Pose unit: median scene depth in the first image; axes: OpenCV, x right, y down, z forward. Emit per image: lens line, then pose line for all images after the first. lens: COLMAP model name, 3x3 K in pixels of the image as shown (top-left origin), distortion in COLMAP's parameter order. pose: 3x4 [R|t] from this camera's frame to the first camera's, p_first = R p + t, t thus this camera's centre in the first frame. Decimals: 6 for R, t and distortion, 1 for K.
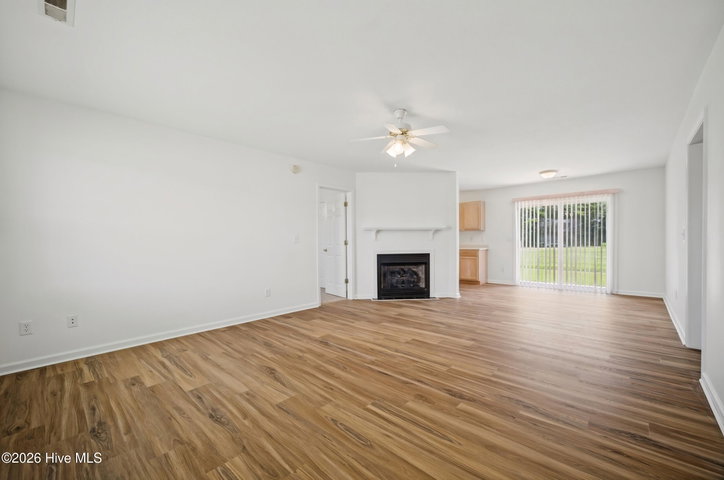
lens RADIAL K [[288.6, 0, 362.8], [0, 288.6, 246.0], [0, 0, 1]] dist [0.000567, -0.000351]
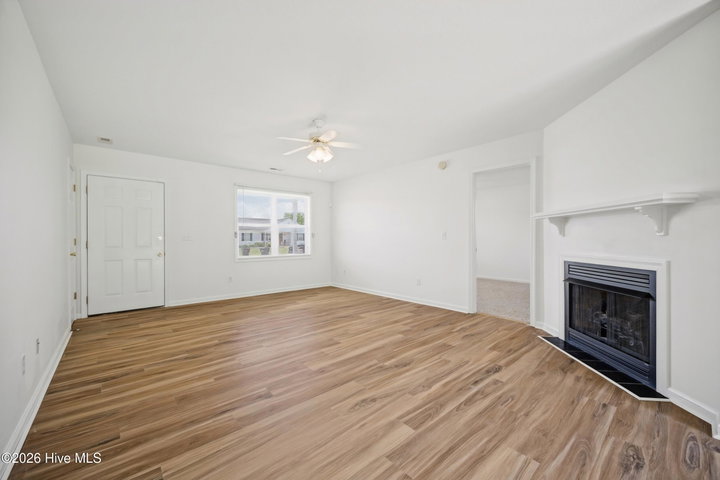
lens RADIAL K [[287.0, 0, 363.2], [0, 287.0, 238.9], [0, 0, 1]] dist [0.000567, -0.000351]
pose [[-0.092484, 0.009959, -0.995664, 0.668174], [-0.011324, 0.999875, 0.011053, -0.016471], [0.995650, 0.012297, -0.092359, 0.704827]]
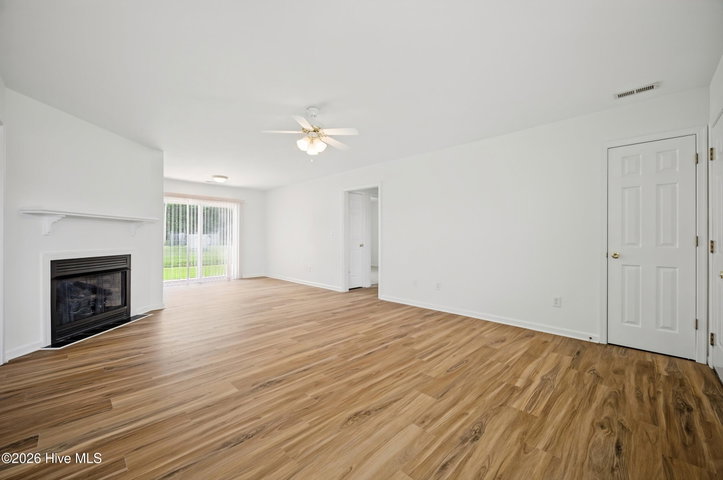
lens RADIAL K [[288.2, 0, 359.9], [0, 288.2, 237.6], [0, 0, 1]] dist [0.000567, -0.000351]
pose [[0.033943, 0.013101, 0.999338, -0.477630], [0.012844, 0.999826, -0.013544, 0.001283], [-0.999341, 0.013295, 0.033769, 0.447167]]
